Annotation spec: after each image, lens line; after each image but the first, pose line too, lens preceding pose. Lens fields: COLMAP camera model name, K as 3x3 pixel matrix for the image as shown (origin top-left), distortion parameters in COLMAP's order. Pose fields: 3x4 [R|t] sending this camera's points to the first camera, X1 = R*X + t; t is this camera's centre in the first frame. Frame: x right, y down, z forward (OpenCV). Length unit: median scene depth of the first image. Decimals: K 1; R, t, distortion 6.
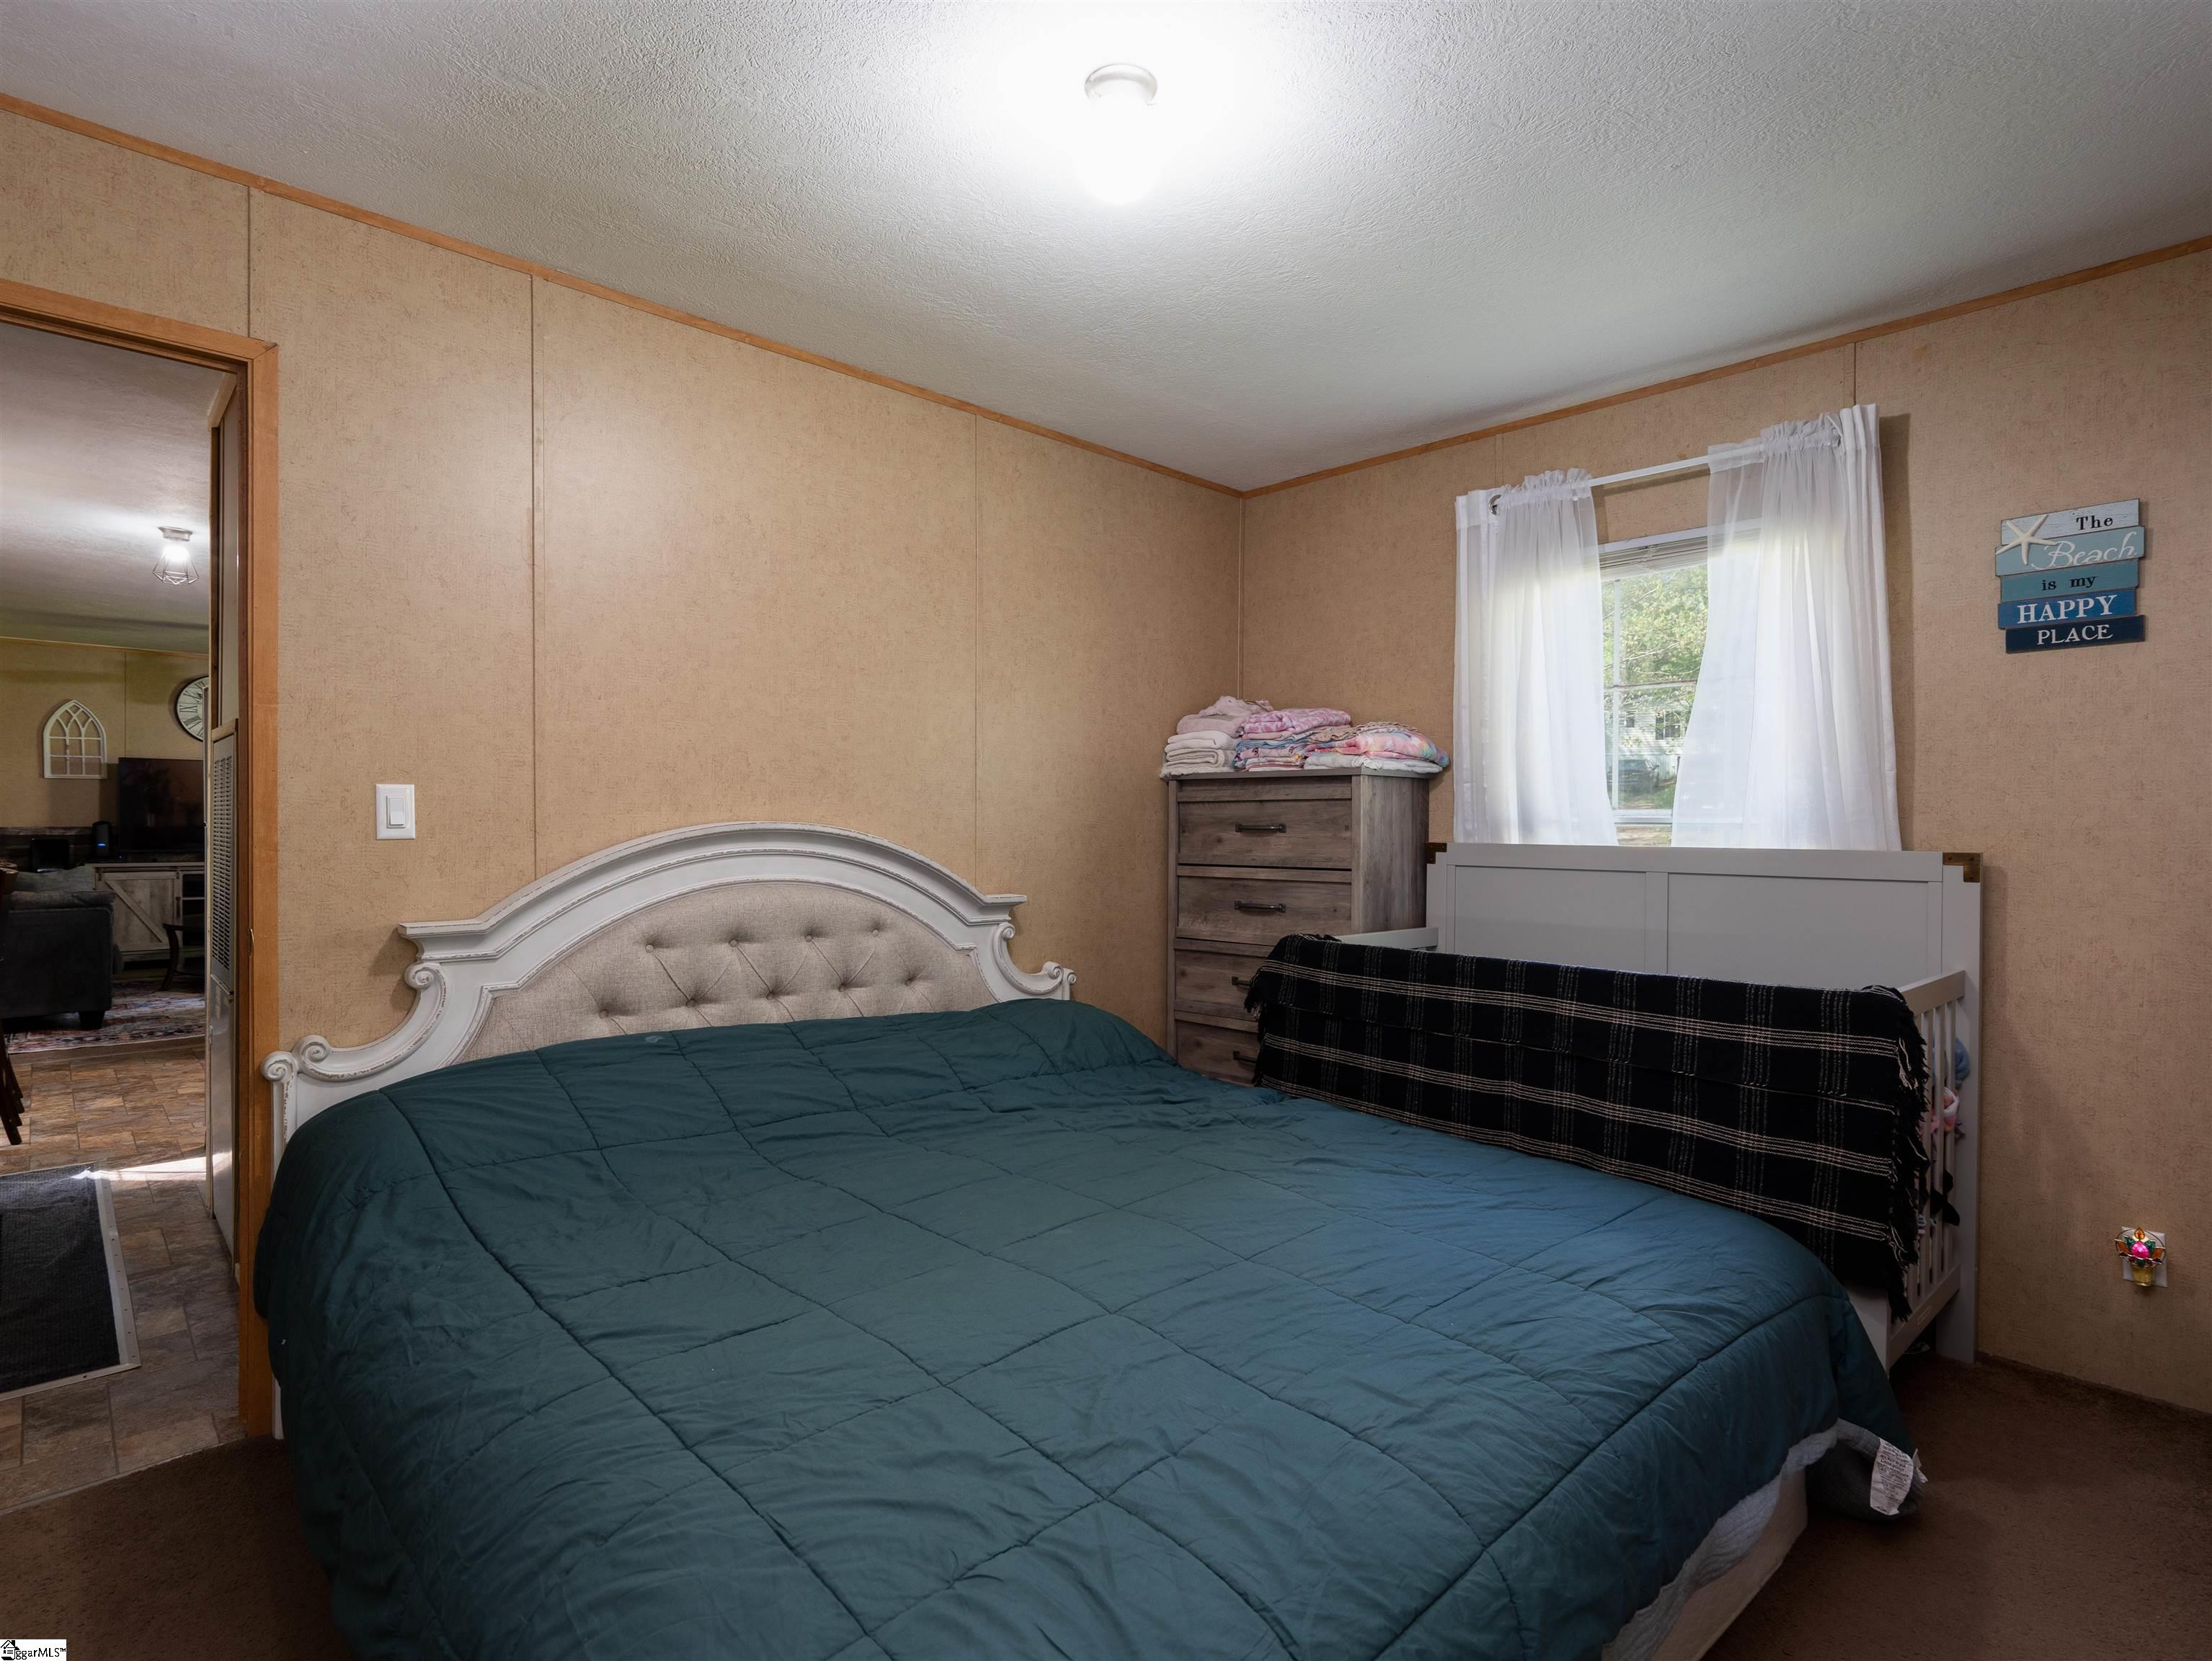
lens RADIAL K [[1141.5, 0, 1106.0], [0, 1141.5, 830.5], [0, 0, 1]] dist [-0.000324, 0.000563]
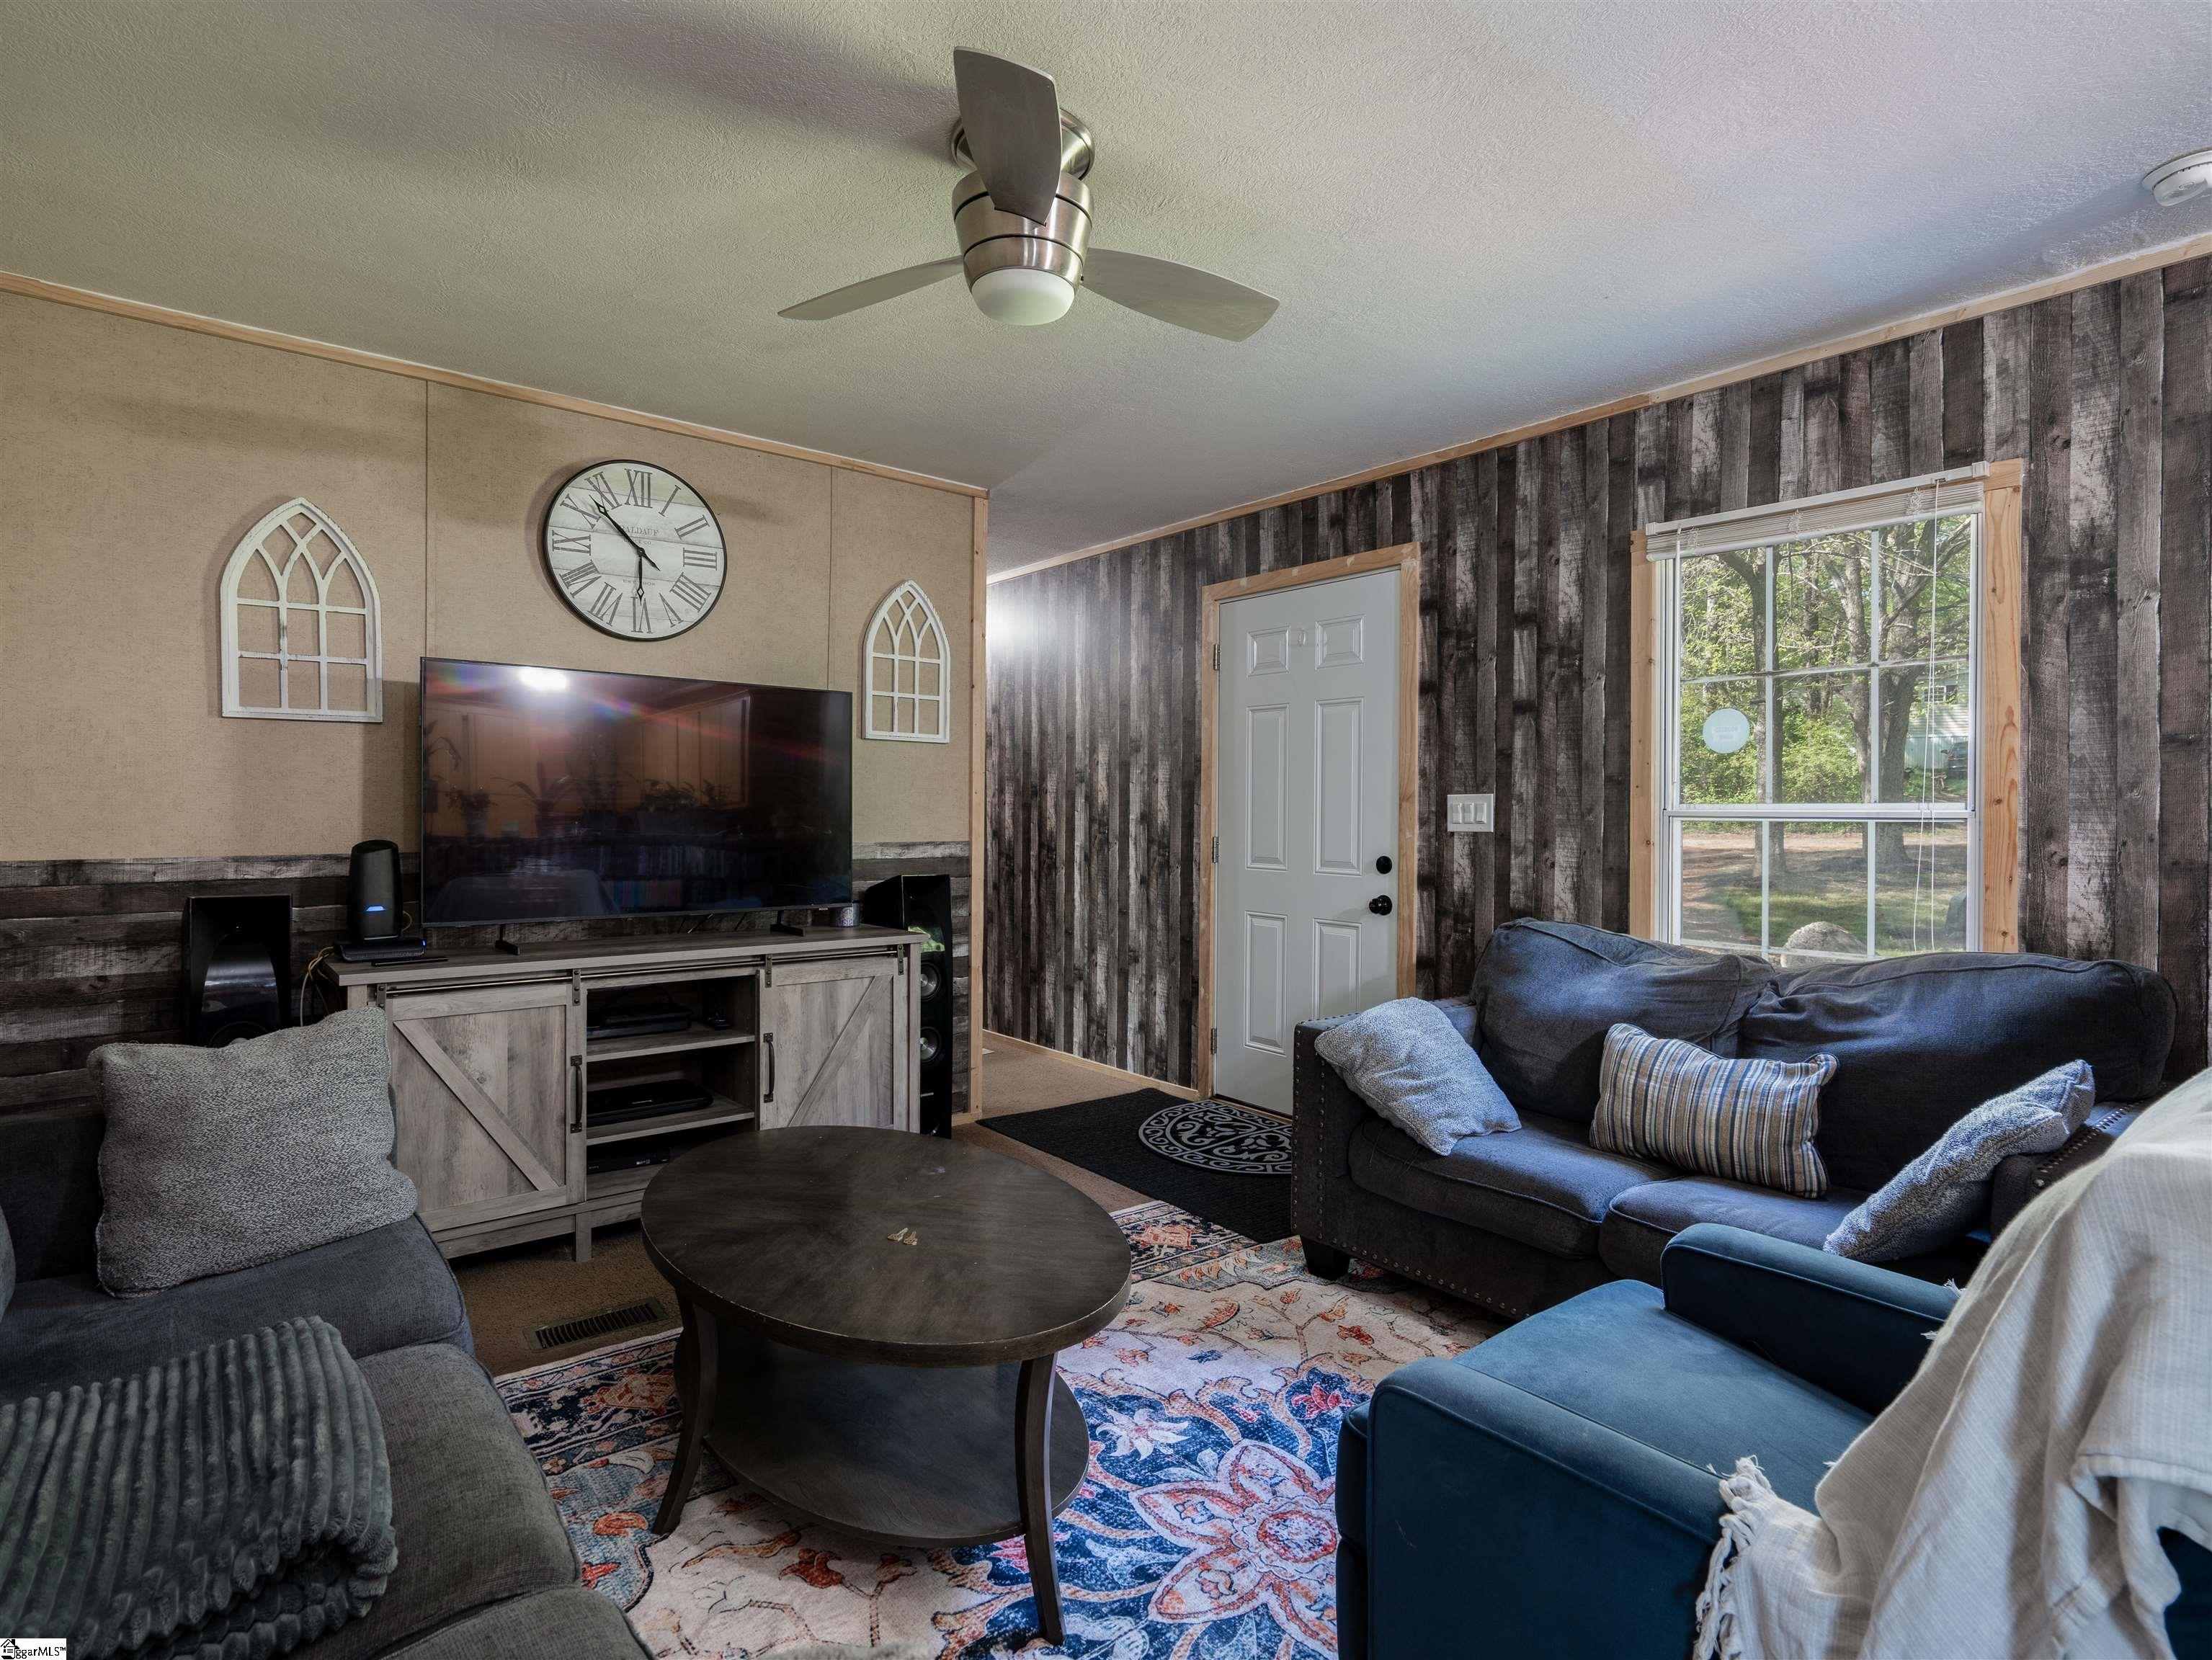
lens RADIAL K [[1141.4, 0, 1106.0], [0, 1141.4, 830.0], [0, 0, 1]] dist [-0.000324, 0.000563]
pose [[0.996294, 0.002248, -0.085990, -0.624819], [-0.002233, 0.999997, 0.000263, -0.011857], [0.085990, -0.000070, 0.996296, 0.669087]]
